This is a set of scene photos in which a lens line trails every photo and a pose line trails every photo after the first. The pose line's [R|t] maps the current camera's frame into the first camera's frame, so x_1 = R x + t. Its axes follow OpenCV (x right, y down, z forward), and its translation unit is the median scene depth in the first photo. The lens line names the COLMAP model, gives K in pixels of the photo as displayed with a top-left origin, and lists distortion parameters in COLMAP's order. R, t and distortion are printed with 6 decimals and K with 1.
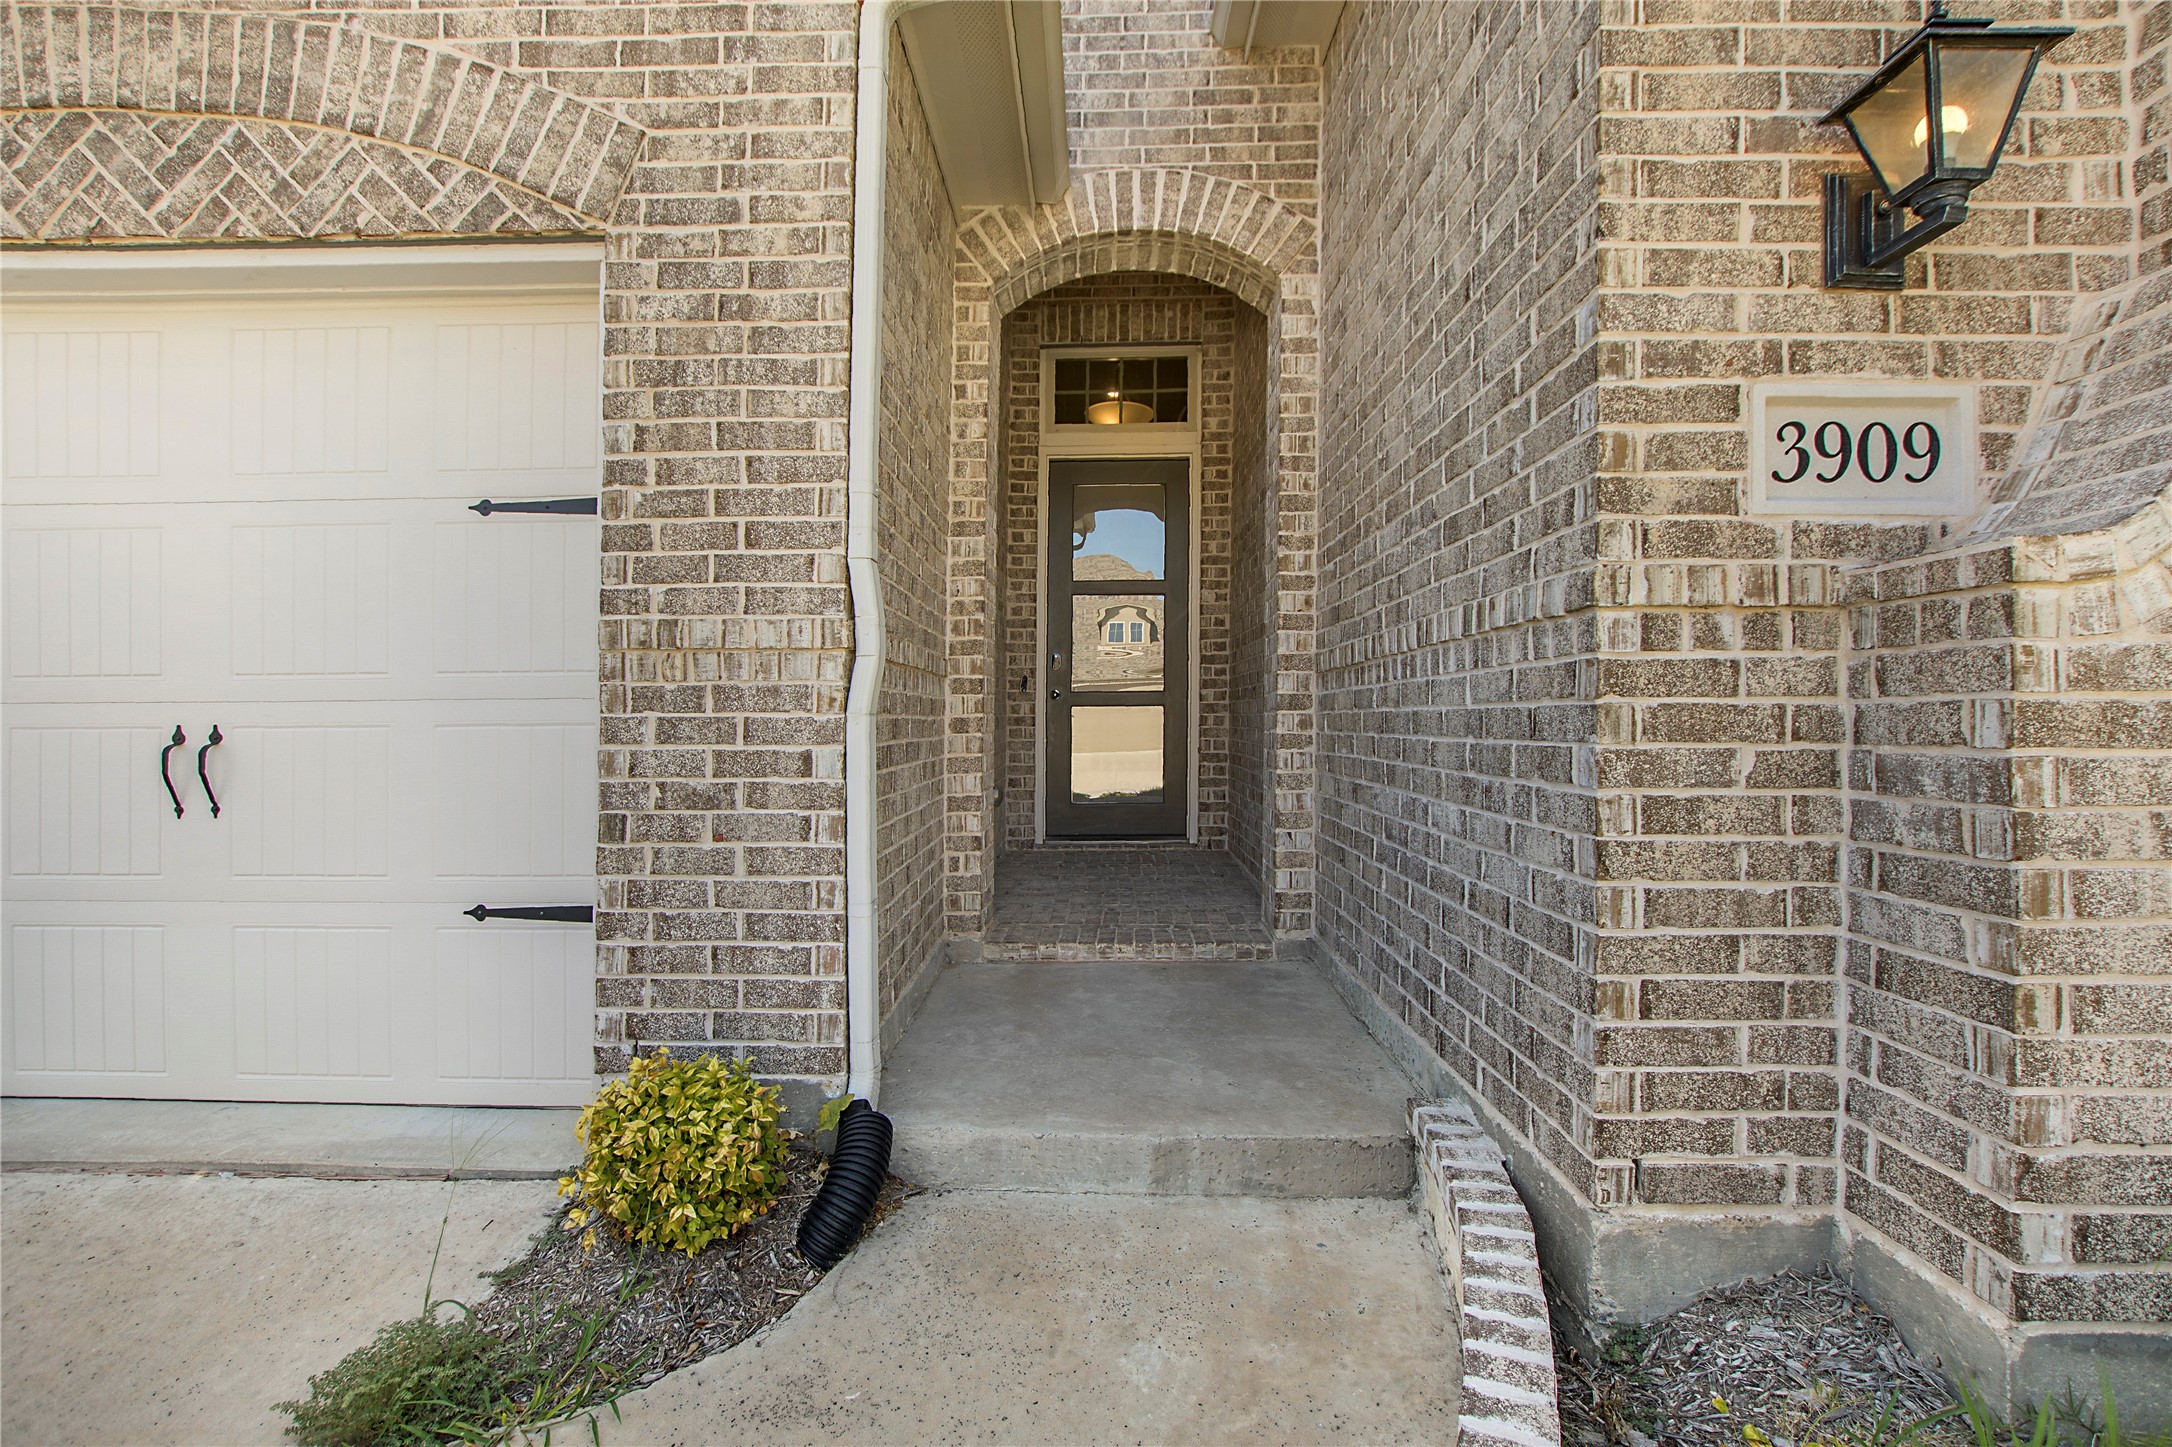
lens RADIAL K [[953.1, 0, 1084.6], [0, 953.1, 720.8], [0, 0, 1]] dist [-0.027304, 0.005624]
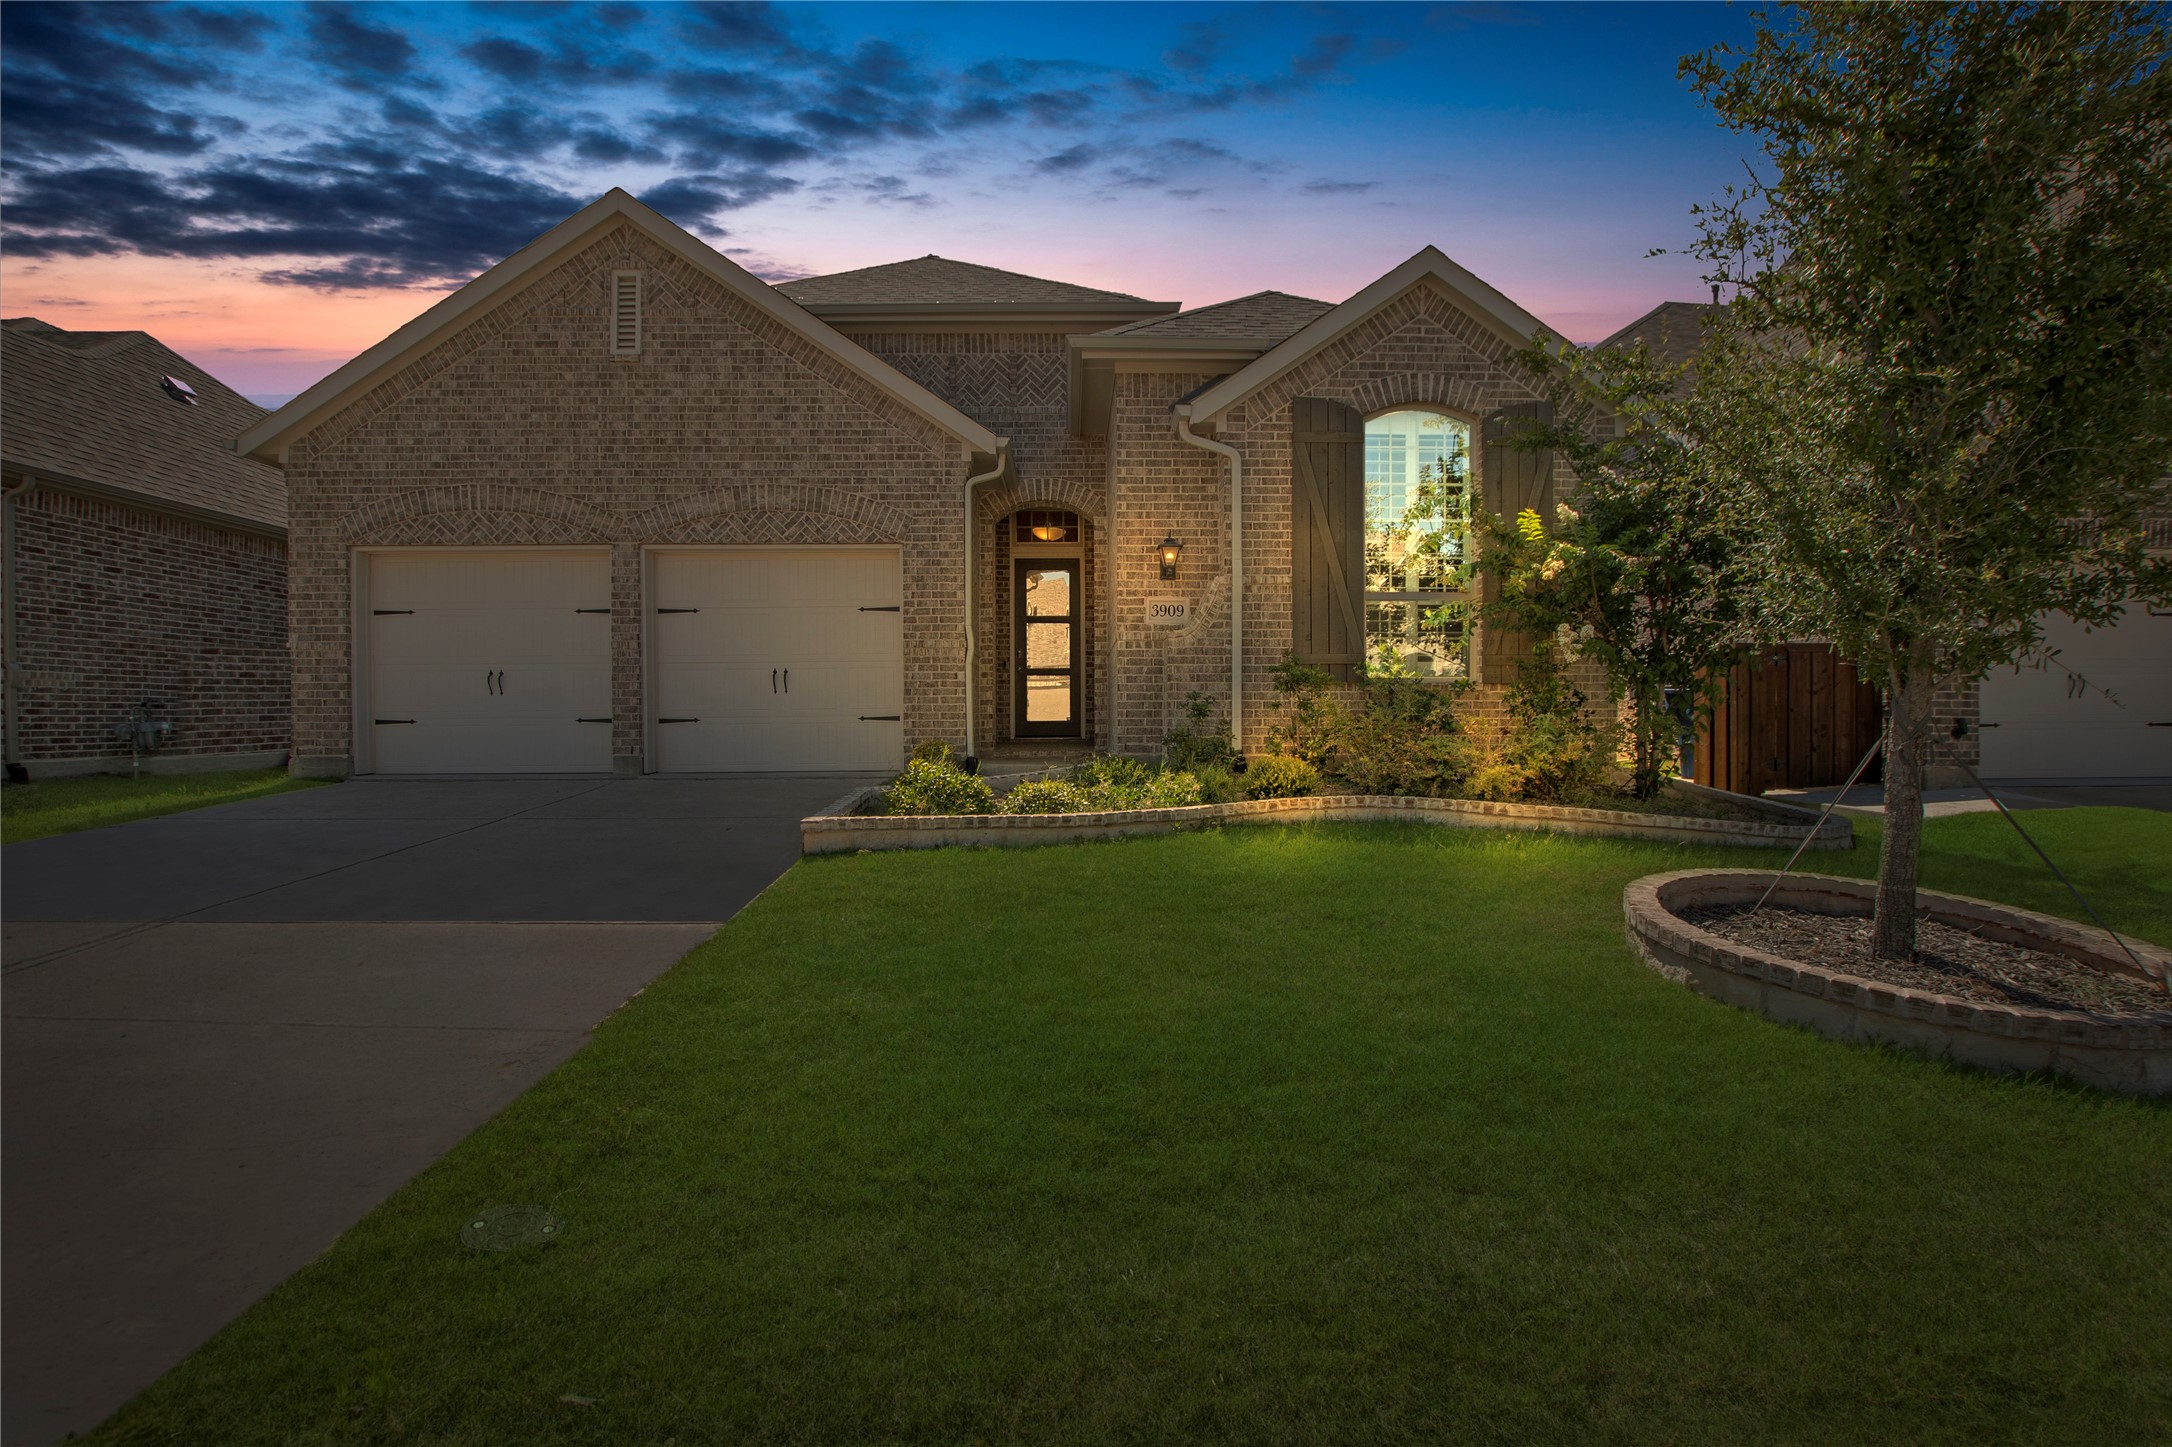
lens RADIAL K [[953.1, 0, 1104.7], [0, 953.1, 725.5], [0, 0, 1]] dist [-0.027304, 0.005624]
pose [[0.998777, -0.005834, 0.049104, 0.144729], [0.005018, 0.999847, 0.016738, 0.193634], [-0.049194, -0.016471, 0.998653, -3.123946]]
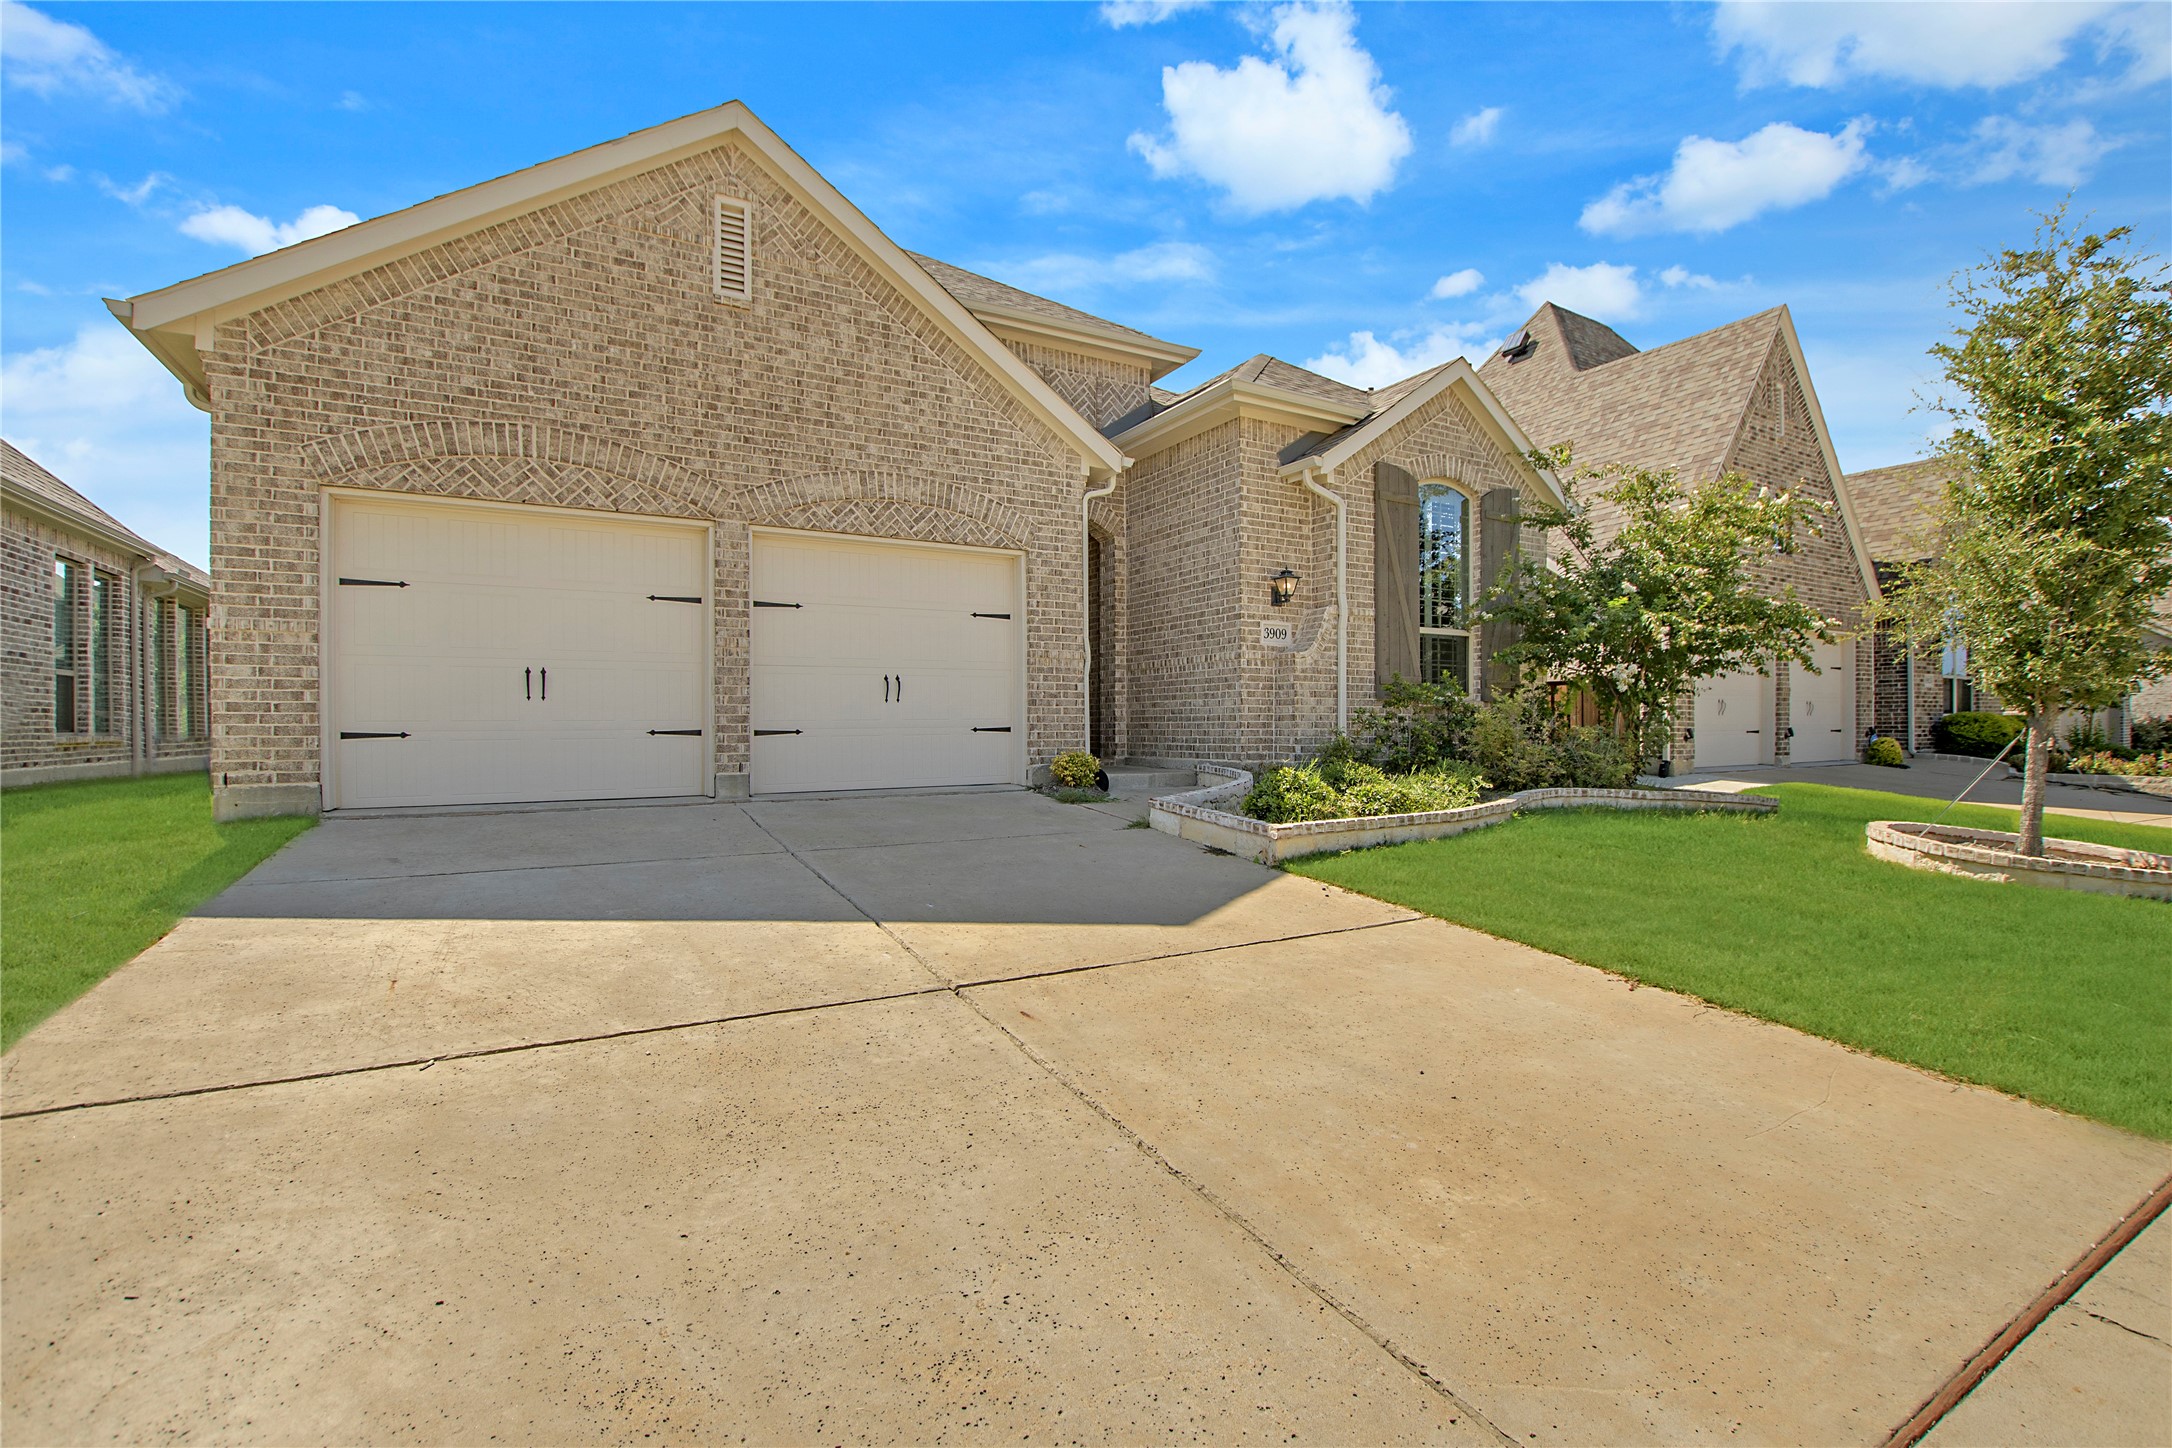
lens RADIAL K [[953.1, 0, 1103.0], [0, 953.1, 726.8], [0, 0, 1]] dist [-0.027304, 0.005624]
pose [[0.854164, -0.005536, 0.519974, -2.334731], [0.000609, 0.999953, 0.009645, 0.177687], [-0.520003, -0.007922, 0.854128, -2.578906]]
